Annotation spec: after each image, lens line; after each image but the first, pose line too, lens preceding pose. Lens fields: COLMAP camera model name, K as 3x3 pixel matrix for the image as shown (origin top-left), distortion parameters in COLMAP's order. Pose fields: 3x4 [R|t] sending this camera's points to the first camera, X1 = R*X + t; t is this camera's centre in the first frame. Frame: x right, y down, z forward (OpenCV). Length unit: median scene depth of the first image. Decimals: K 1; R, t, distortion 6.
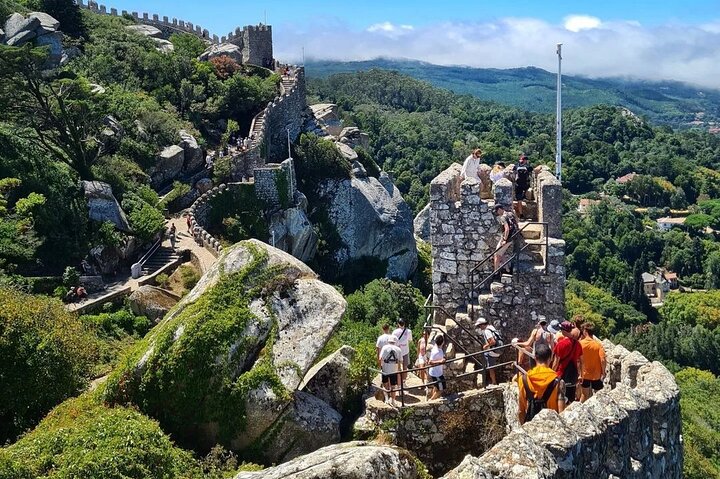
lens RADIAL K [[873.6, 0, 360.0], [0, 873.6, 239.5], [0, 0, 1]] dist [0.041537, 0.000470]
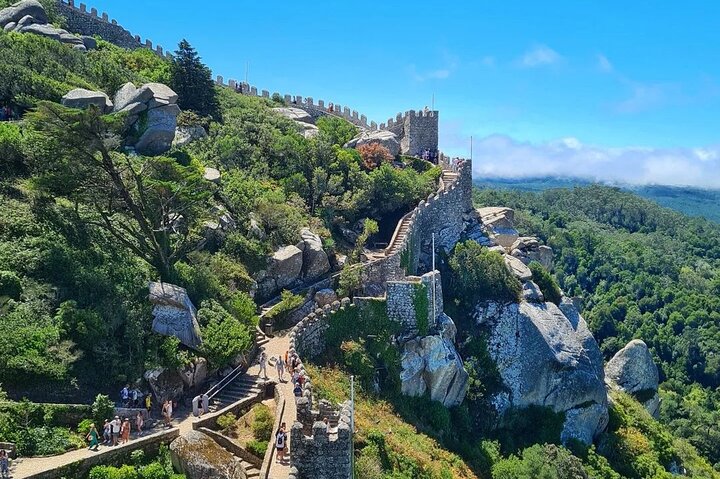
lens RADIAL K [[873.6, 0, 360.0], [0, 873.6, 239.5], [0, 0, 1]] dist [0.041537, 0.000470]
pose [[0.967241, 0.057145, -0.247344, 0.042327], [-0.088605, 0.989054, -0.117985, -0.021677], [0.237895, 0.136036, 0.961717, 0.220510]]
